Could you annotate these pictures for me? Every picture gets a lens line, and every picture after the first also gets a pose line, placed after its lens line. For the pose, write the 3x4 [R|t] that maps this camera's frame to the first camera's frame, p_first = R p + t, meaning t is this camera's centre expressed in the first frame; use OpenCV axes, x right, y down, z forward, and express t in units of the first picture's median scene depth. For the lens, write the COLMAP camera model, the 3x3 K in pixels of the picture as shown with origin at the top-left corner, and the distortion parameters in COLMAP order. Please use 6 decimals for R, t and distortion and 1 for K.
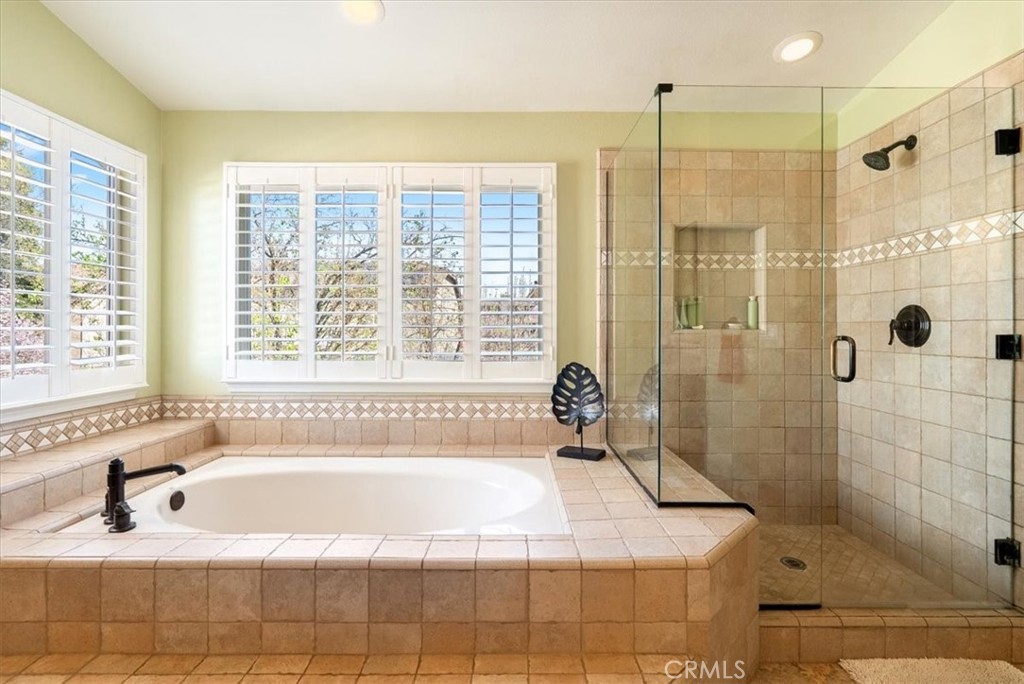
lens RADIAL K [[469.7, 0, 512.0], [0, 469.7, 334.9], [0, 0, 1]] dist [-0.005097, 0.000099]
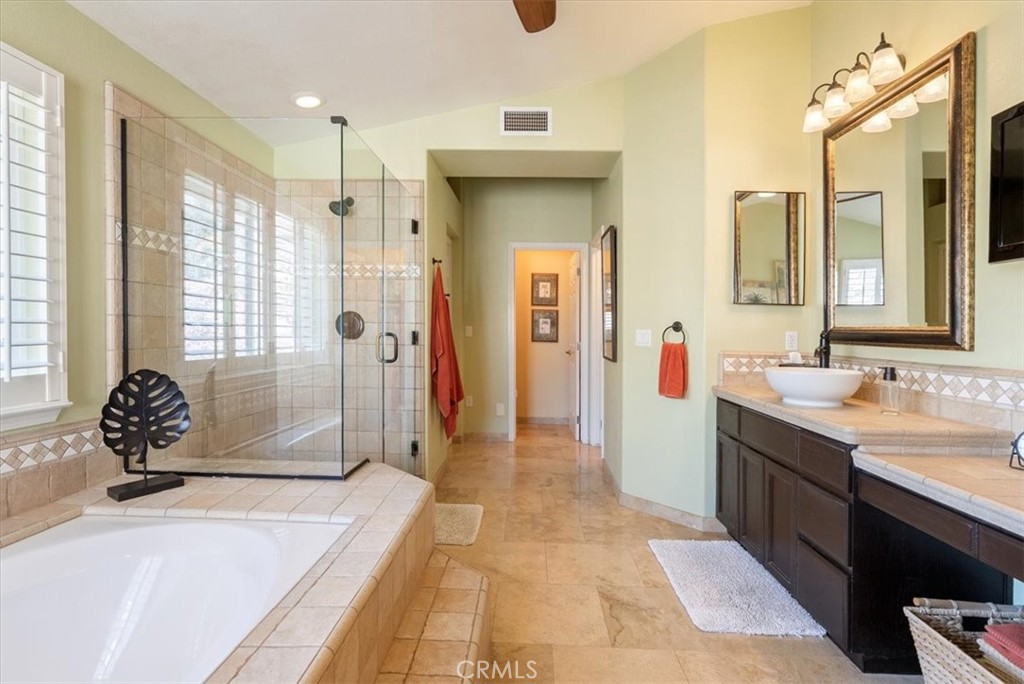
lens RADIAL K [[469.7, 0, 512.0], [0, 469.7, 334.9], [0, 0, 1]] dist [-0.005097, 0.000099]
pose [[0.085038, -0.012811, 0.996295, -0.566930], [-0.000473, 0.999917, 0.012898, -0.007489], [-0.996378, -0.001568, 0.085025, 0.339746]]
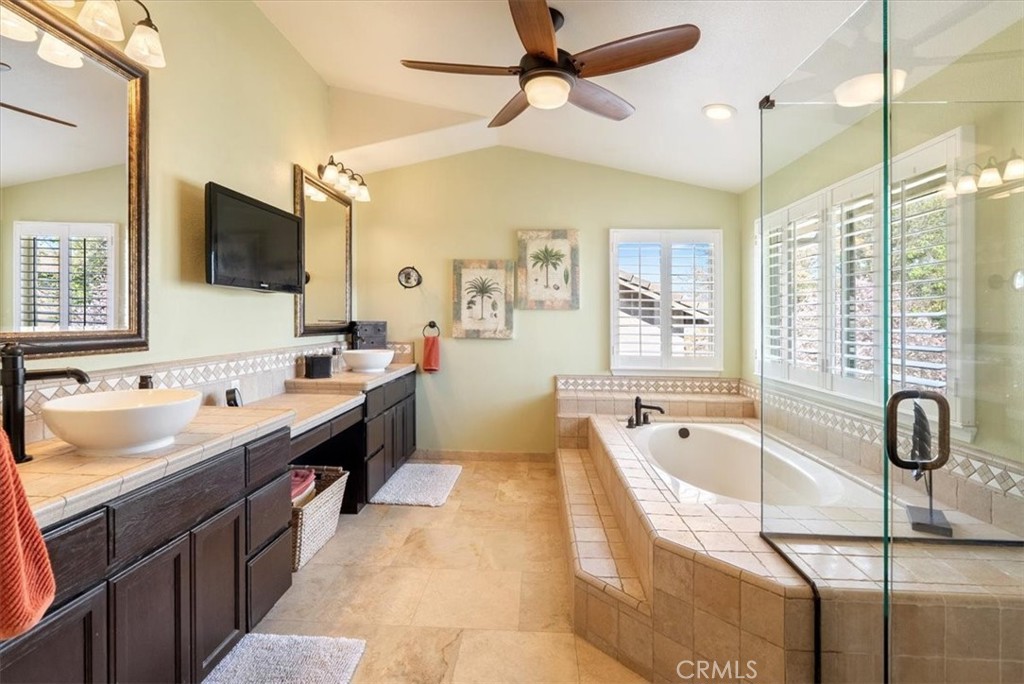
lens RADIAL K [[469.7, 0, 512.0], [0, 469.7, 334.9], [0, 0, 1]] dist [-0.005097, 0.000099]
pose [[-0.060052, 0.031594, -0.997695, 0.912088], [-0.026577, 0.999094, 0.033238, -0.051488], [0.997841, 0.028512, -0.059158, 0.366252]]
